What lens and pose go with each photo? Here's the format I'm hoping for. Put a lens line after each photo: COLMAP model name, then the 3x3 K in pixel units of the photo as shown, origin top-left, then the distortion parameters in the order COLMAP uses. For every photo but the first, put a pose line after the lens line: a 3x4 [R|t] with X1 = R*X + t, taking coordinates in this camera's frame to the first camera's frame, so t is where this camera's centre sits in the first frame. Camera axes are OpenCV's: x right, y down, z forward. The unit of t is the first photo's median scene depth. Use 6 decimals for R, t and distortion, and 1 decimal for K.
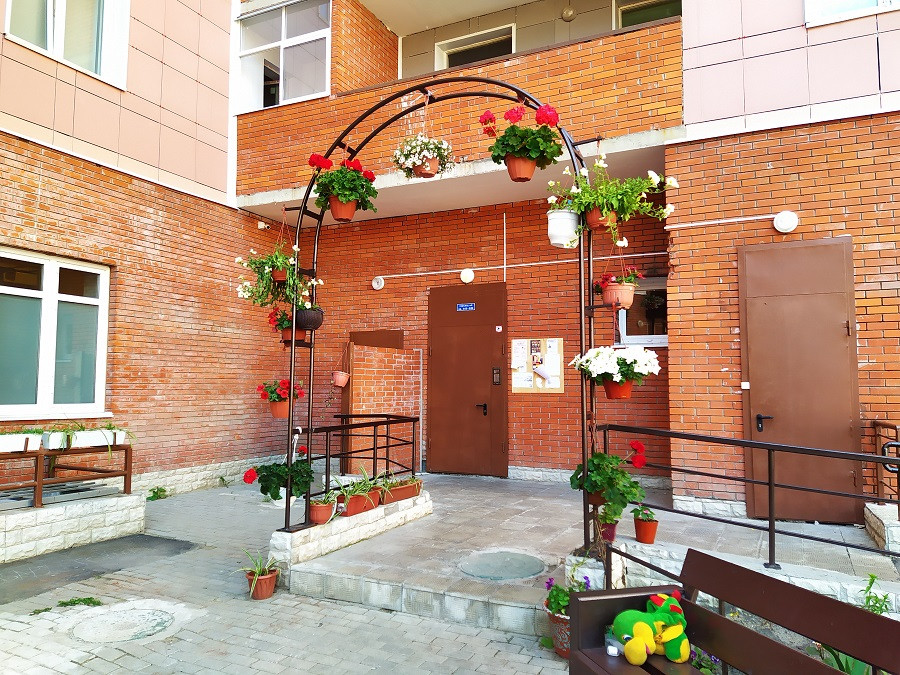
lens RADIAL K [[659.9, 0, 446.7], [0, 659.9, 340.3], [0, 0, 1]] dist [0.118579, -0.158617]
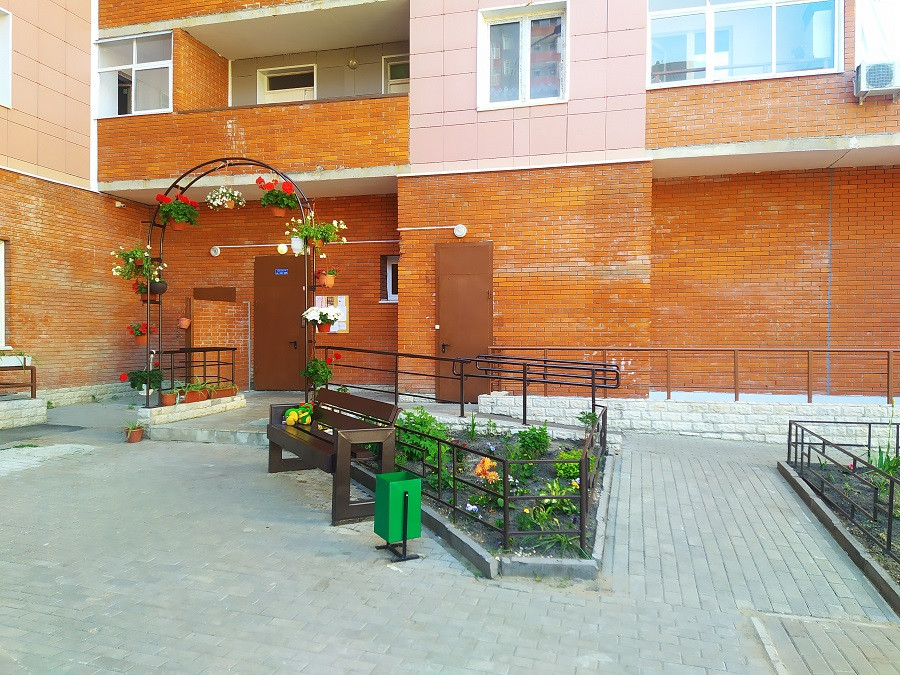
lens RADIAL K [[659.9, 0, 446.7], [0, 659.9, 340.3], [0, 0, 1]] dist [0.118579, -0.158617]
pose [[0.981330, -0.004283, 0.192283, 0.139878], [-0.011217, 0.996776, 0.079449, -0.031019], [-0.192004, -0.080123, 0.978118, -0.624463]]
